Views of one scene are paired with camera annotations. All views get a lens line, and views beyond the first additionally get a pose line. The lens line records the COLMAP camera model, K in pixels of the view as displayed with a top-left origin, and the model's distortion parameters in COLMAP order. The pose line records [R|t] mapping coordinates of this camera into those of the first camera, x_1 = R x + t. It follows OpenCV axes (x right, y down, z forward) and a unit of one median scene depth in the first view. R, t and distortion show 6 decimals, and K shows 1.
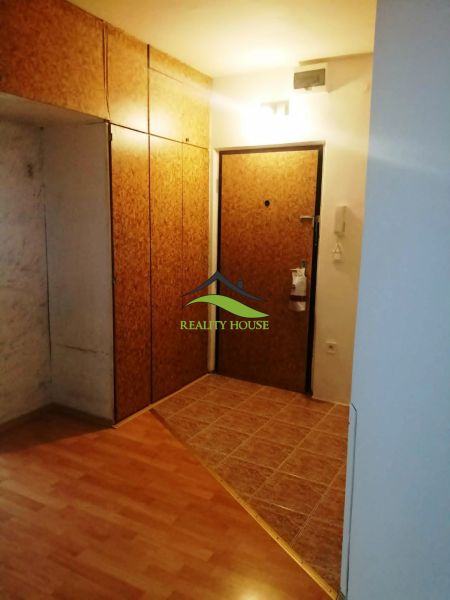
lens RADIAL K [[467.4, 0, 225.0], [0, 467.4, 300.0], [0, 0, 1]] dist [0.037447, -0.094794]
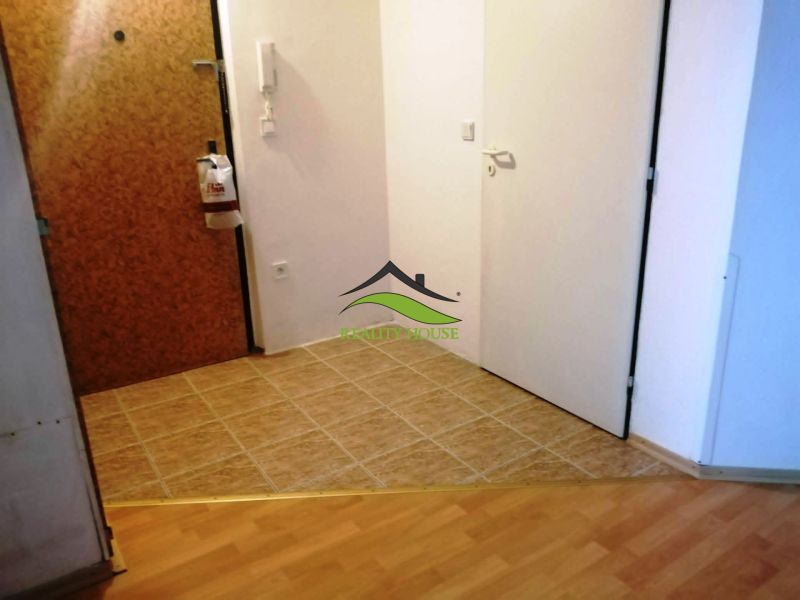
lens RADIAL K [[623.2, 0, 400.0], [0, 623.2, 300.0], [0, 0, 1]] dist [0.037447, -0.094794]
pose [[0.451750, -0.306256, 0.837932, -0.445034], [0.188319, 0.950804, 0.245982, -0.043313], [-0.872042, 0.046676, 0.487200, 0.426031]]
